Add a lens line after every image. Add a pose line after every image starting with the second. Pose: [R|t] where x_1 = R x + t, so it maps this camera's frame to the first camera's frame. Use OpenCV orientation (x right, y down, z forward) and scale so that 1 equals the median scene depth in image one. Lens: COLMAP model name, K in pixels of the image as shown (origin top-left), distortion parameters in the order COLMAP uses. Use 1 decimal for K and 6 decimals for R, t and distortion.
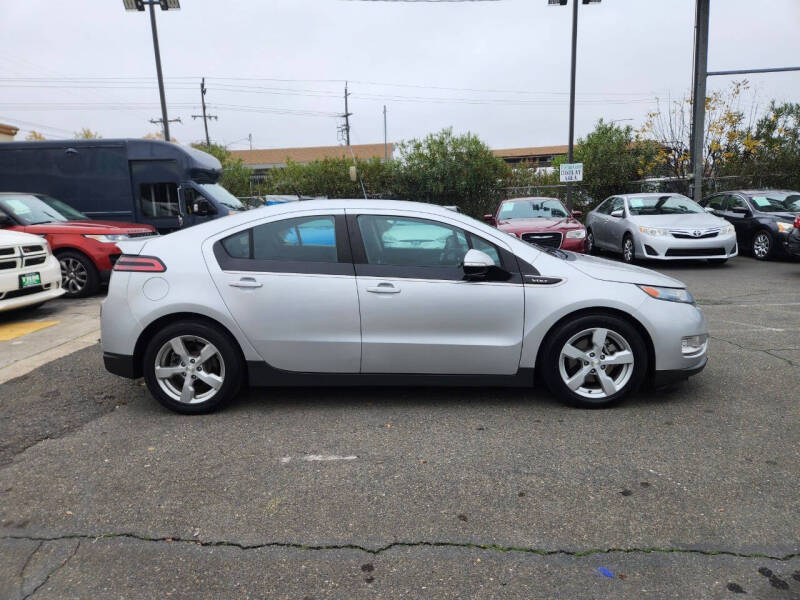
lens RADIAL K [[530.9, 0, 399.3], [0, 530.9, 295.3], [0, 0, 1]] dist [0.078056, -0.062067]
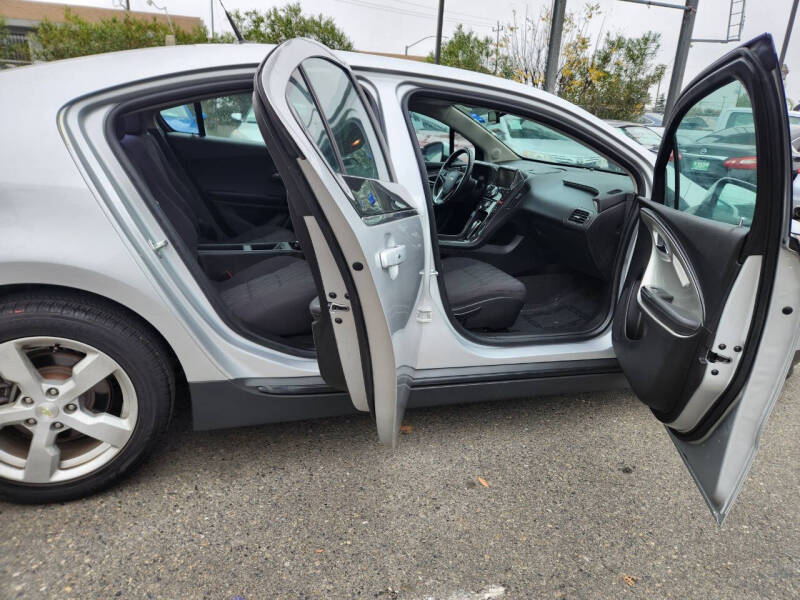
lens RADIAL K [[530.9, 0, 406.4], [0, 530.9, 298.8], [0, 0, 1]] dist [0.078056, -0.062067]
pose [[0.930773, -0.026663, 0.364624, -0.264628], [-0.033630, 0.986864, 0.158013, -0.030051], [-0.364047, -0.159336, 0.917650, 0.482288]]
